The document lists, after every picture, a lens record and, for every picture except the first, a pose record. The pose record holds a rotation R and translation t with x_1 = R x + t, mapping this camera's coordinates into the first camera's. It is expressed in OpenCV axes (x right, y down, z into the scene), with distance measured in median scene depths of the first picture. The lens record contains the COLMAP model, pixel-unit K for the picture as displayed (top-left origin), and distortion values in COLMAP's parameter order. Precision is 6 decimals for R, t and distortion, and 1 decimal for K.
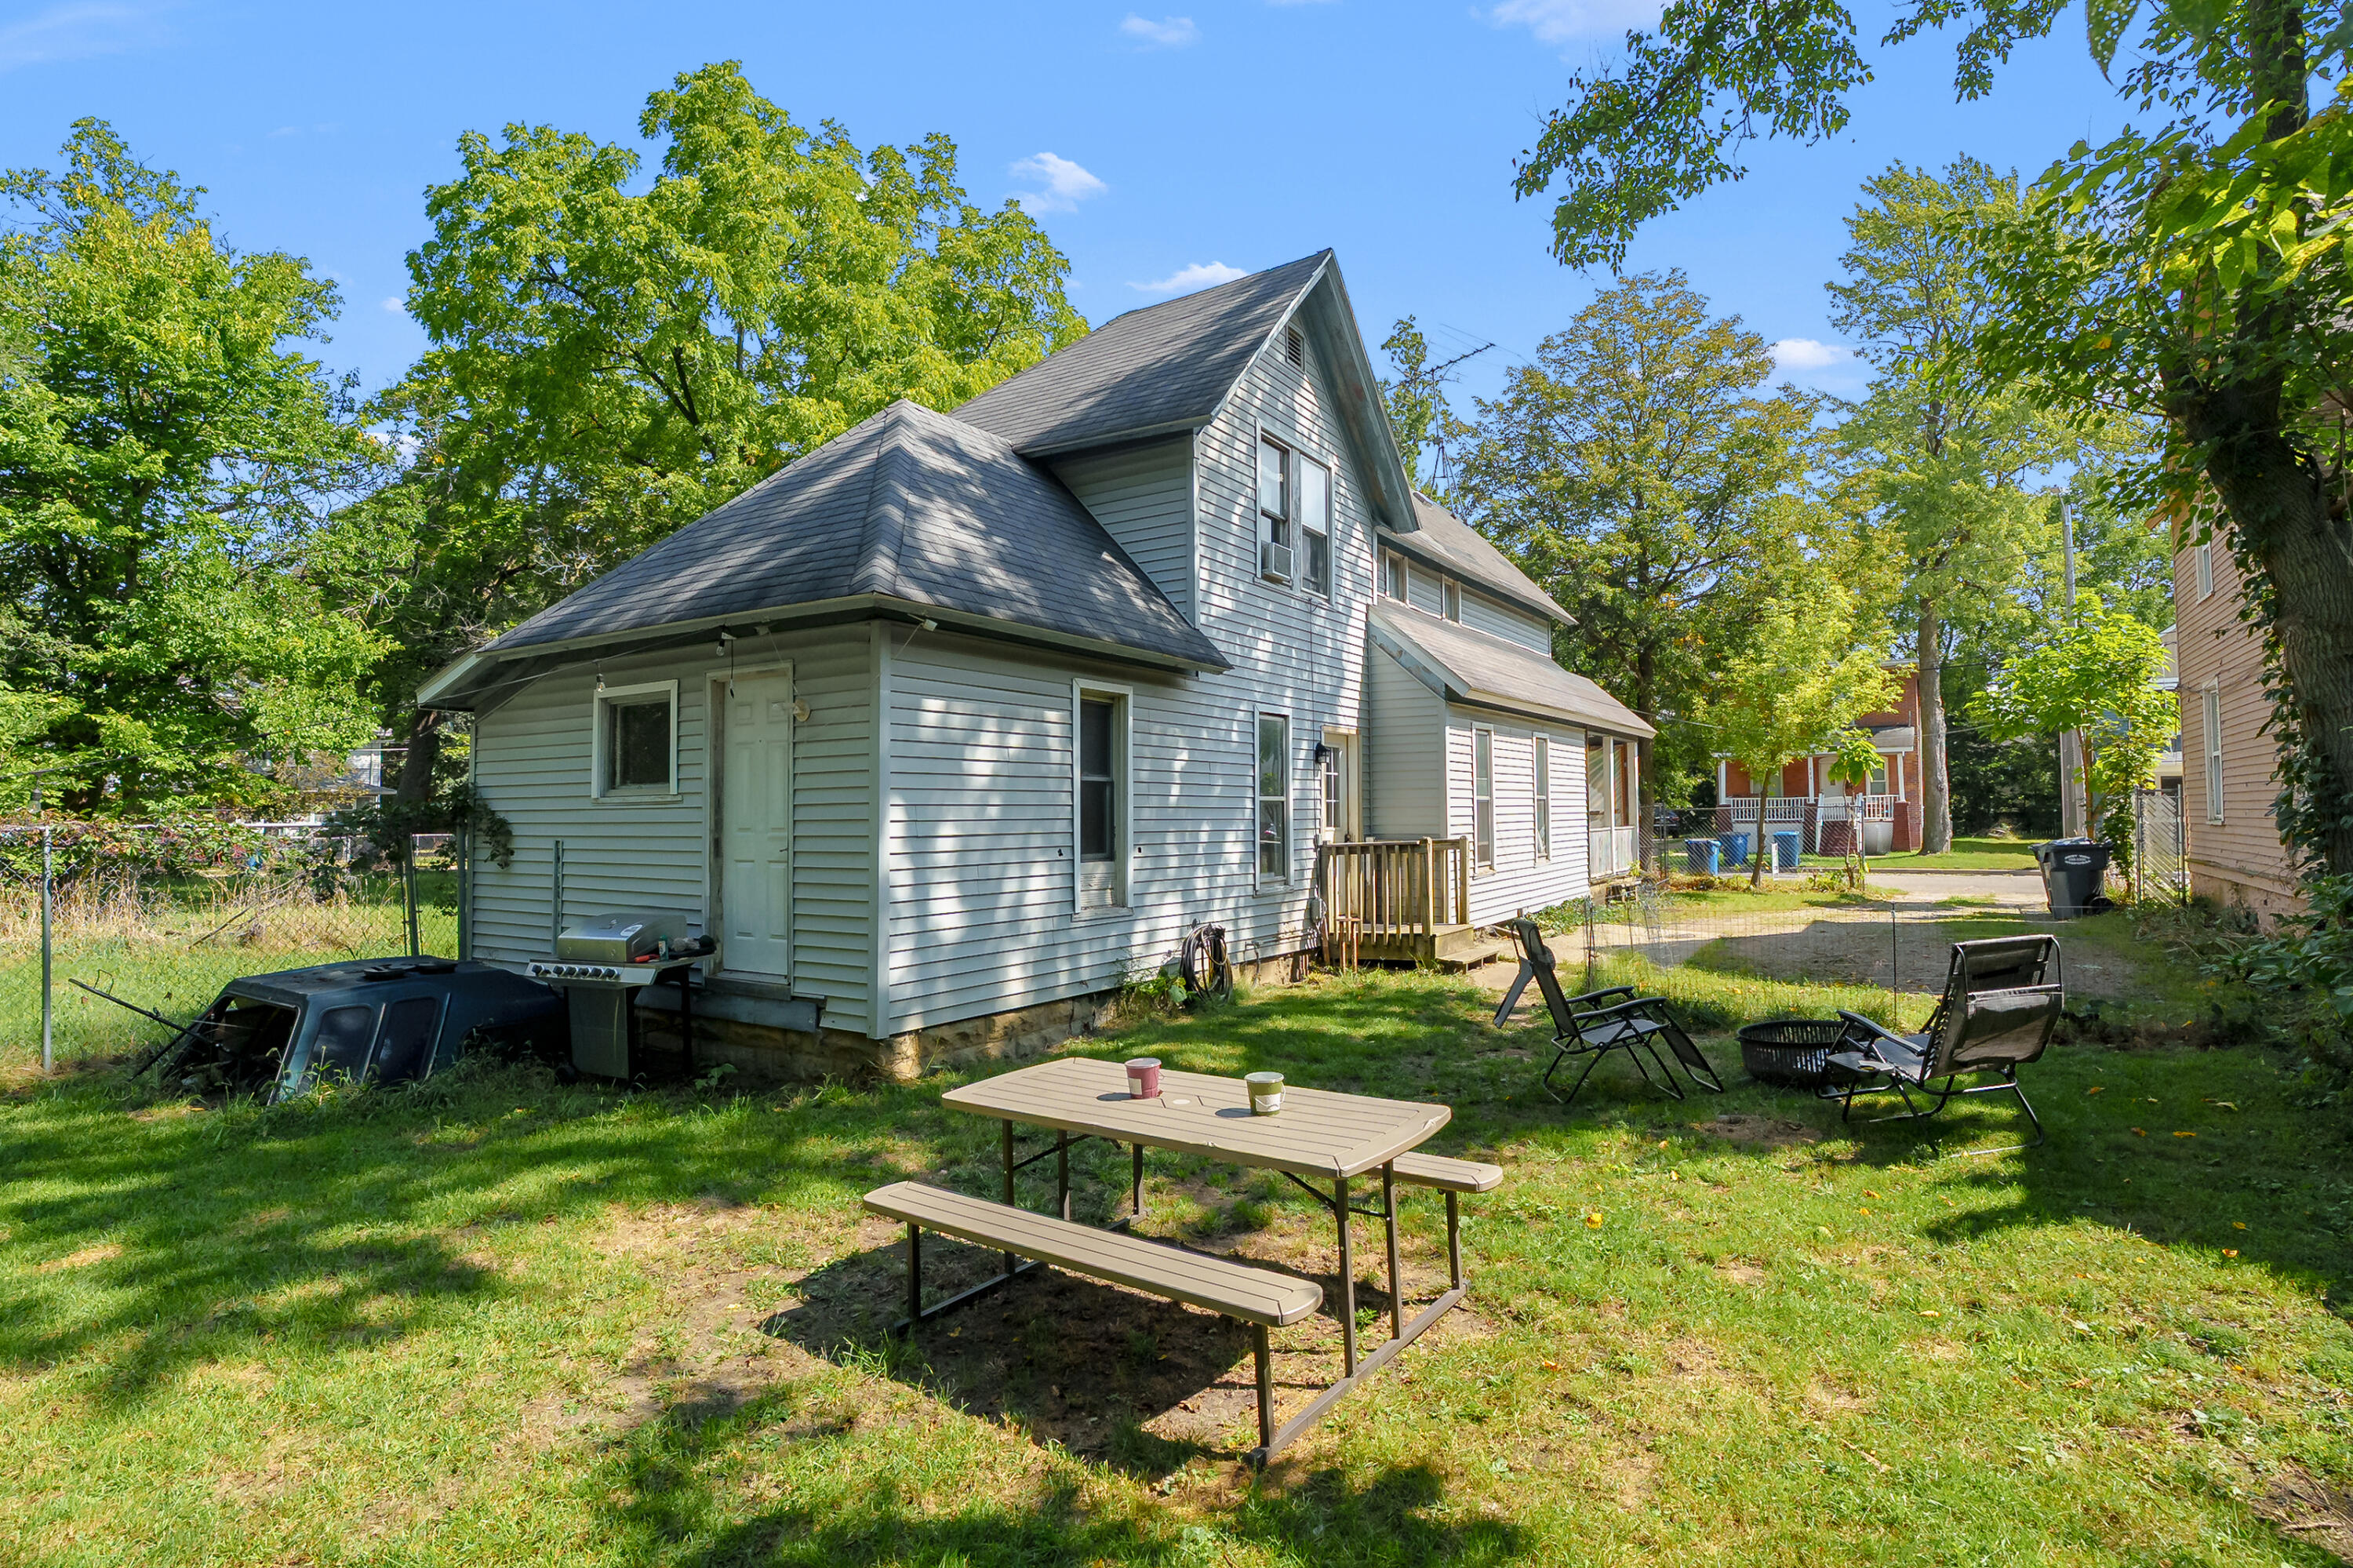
lens RADIAL K [[1183.5, 0, 1197.2], [0, 1183.5, 770.3], [0, 0, 1]] dist [-0.005576, -0.000153]
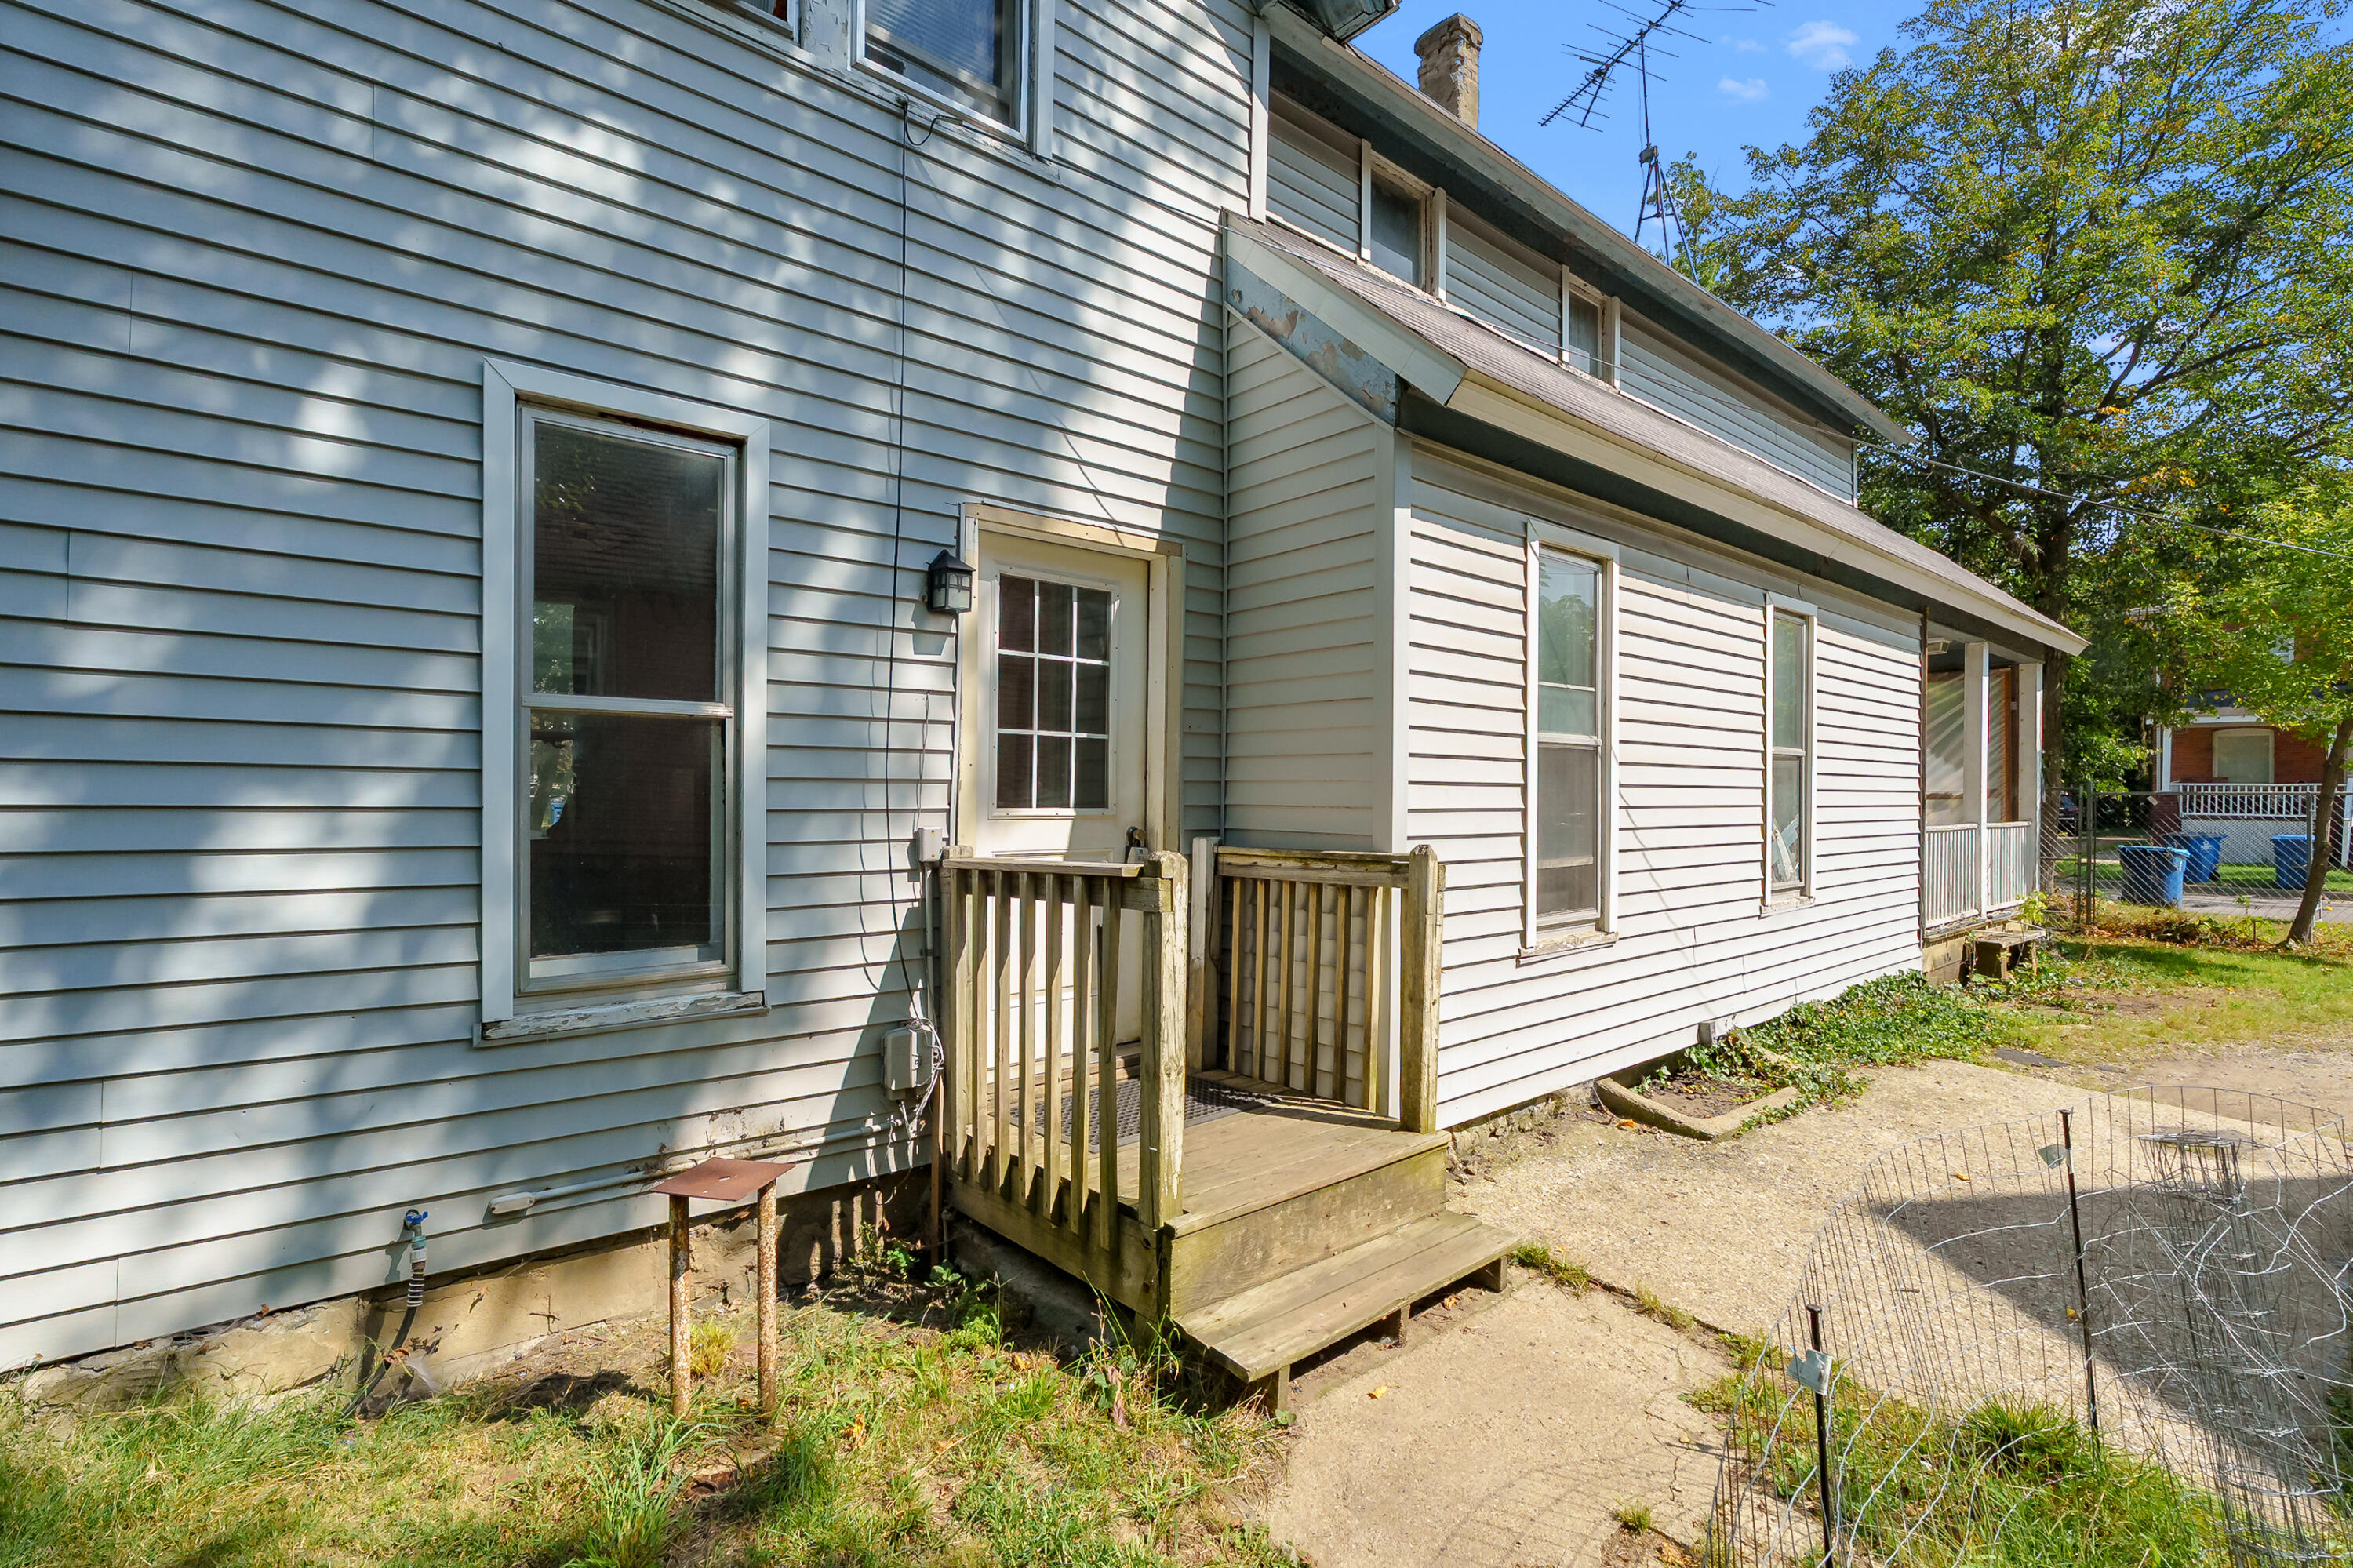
lens RADIAL K [[1073.0, 0, 1159.2], [0, 1073.0, 790.2], [0, 0, 1]] dist [-0.003908, 0.000397]
pose [[0.950621, 0.016342, -0.309924, 0.234969], [-0.005942, 0.999388, 0.034471, 0.030246], [0.310298, -0.030927, 0.950136, 0.677099]]
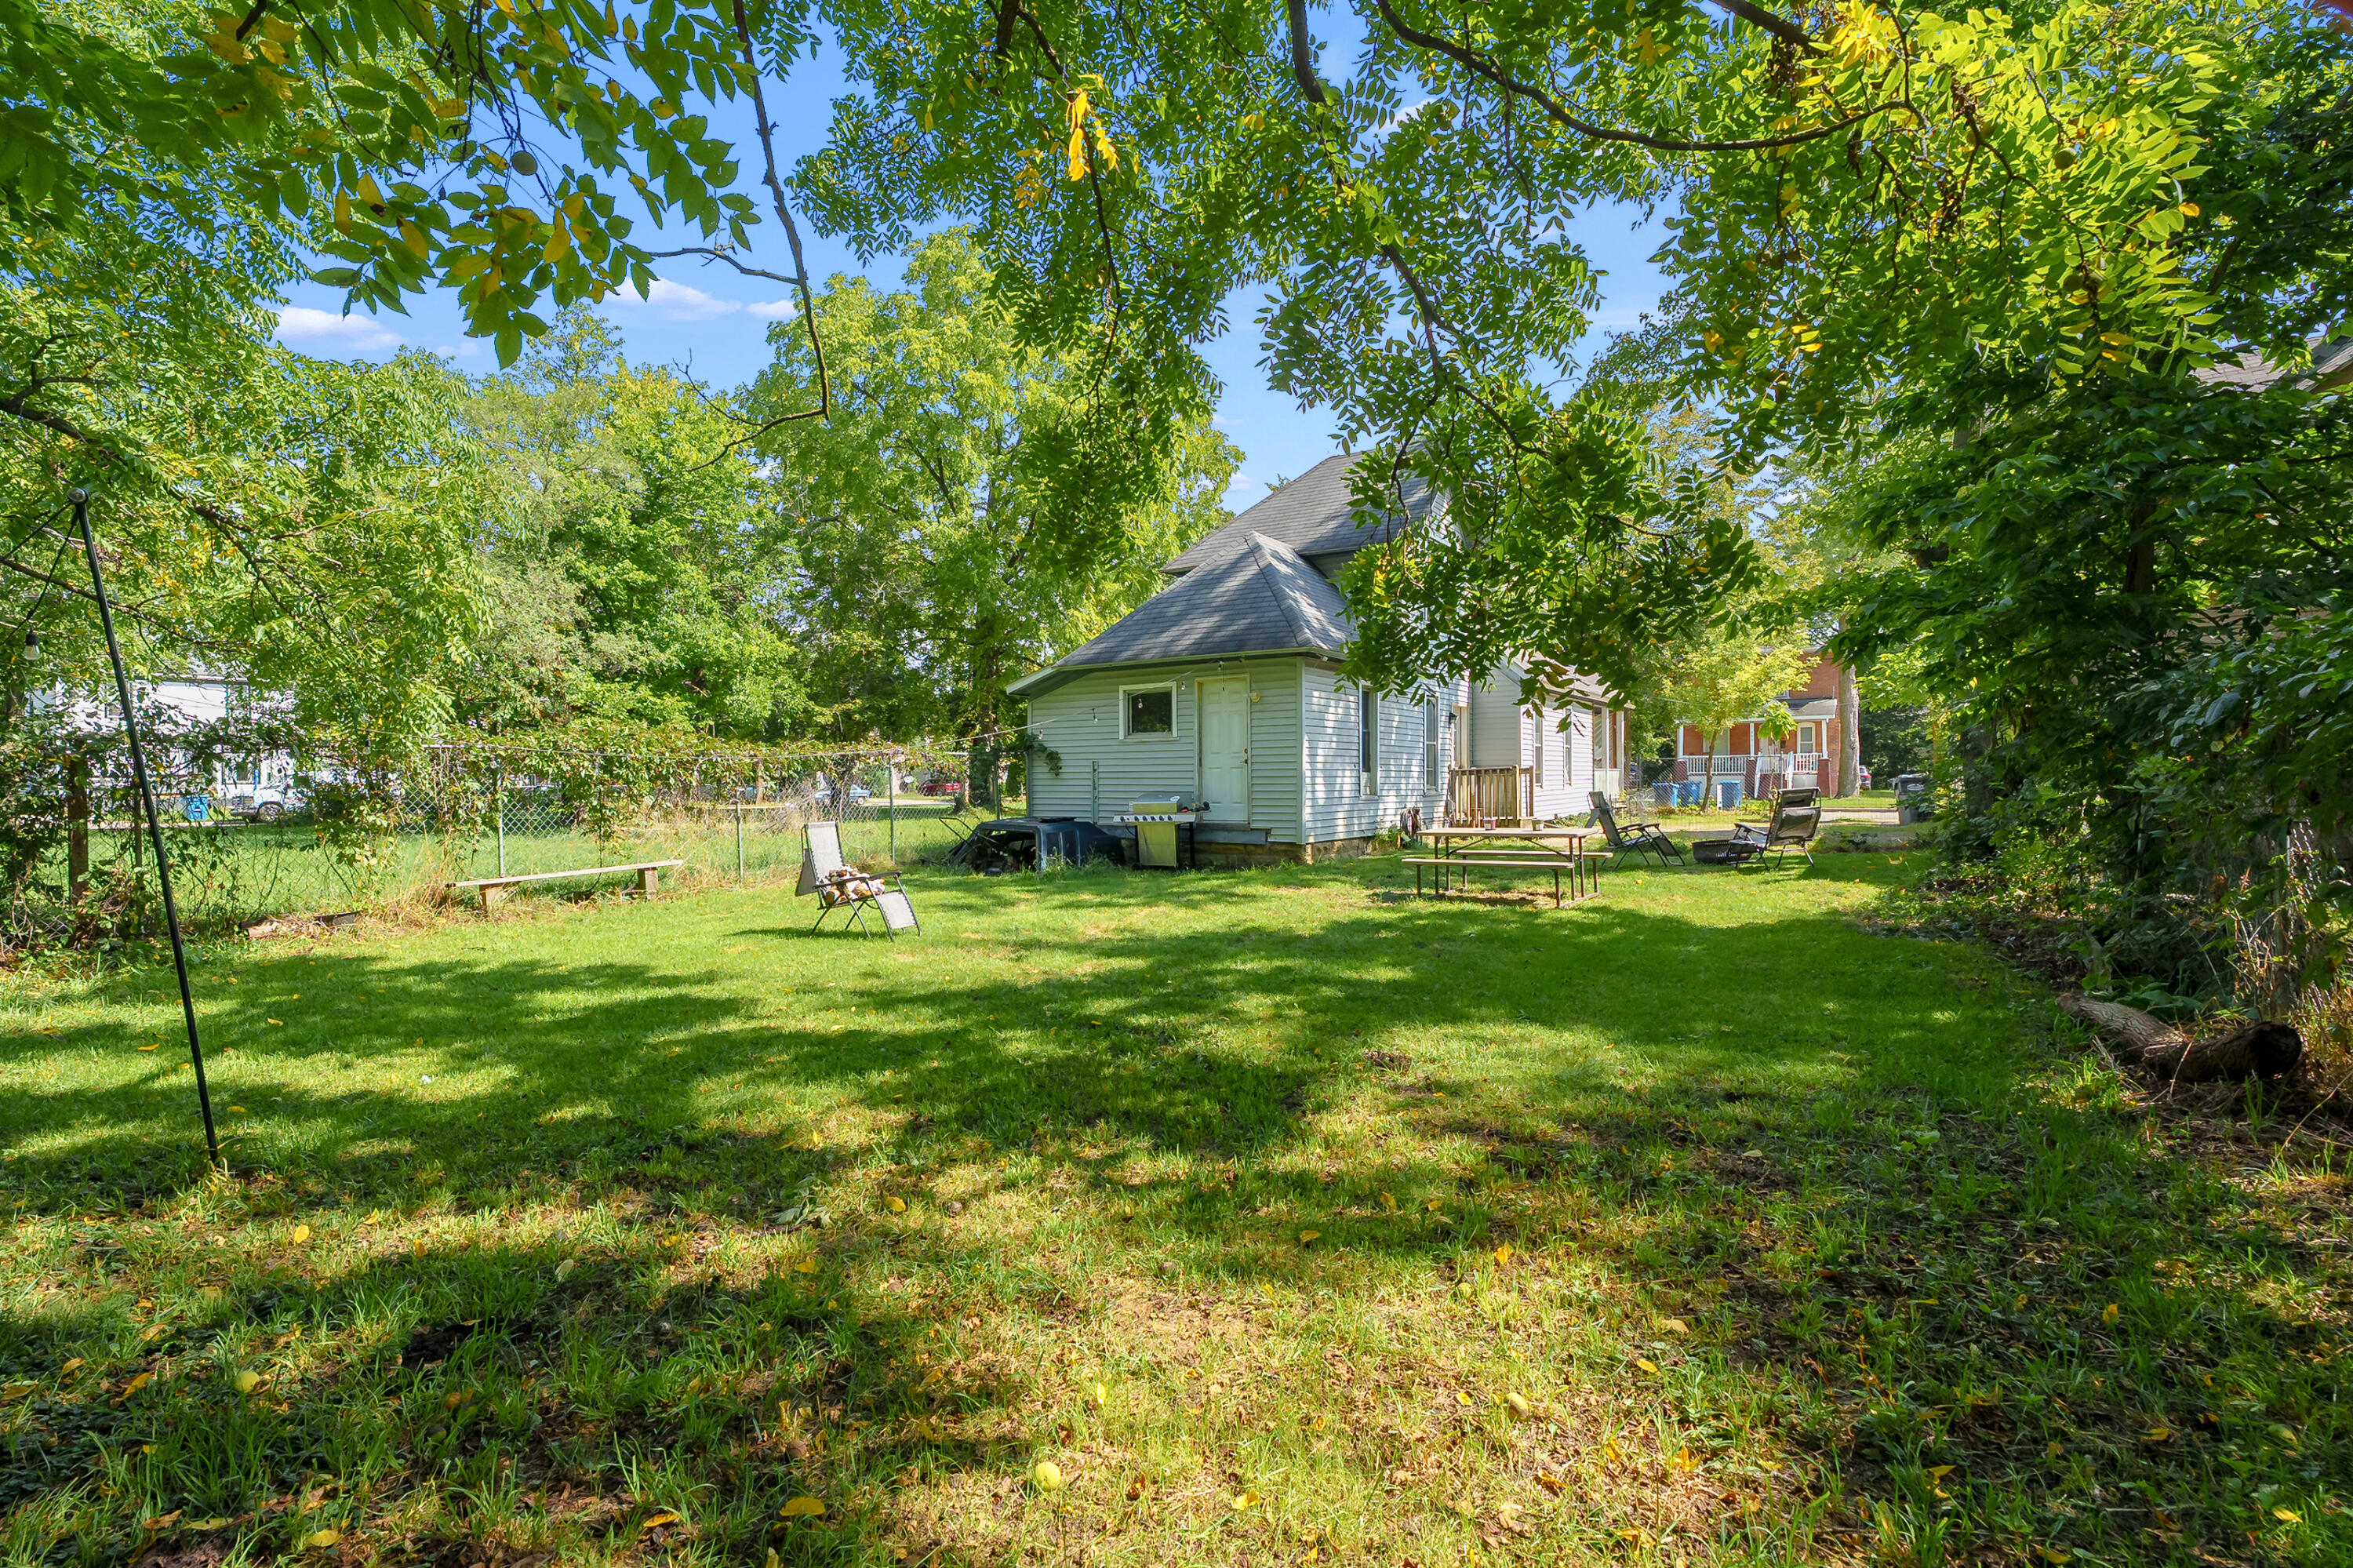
lens RADIAL K [[1073.0, 0, 1158.3], [0, 1073.0, 787.9], [0, 0, 1]] dist [-0.003908, 0.000397]
pose [[0.999451, 0.000798, -0.033136, -0.257760], [0.000737, 0.998928, 0.046295, 0.014128], [0.033137, -0.046294, 0.998378, -0.562369]]
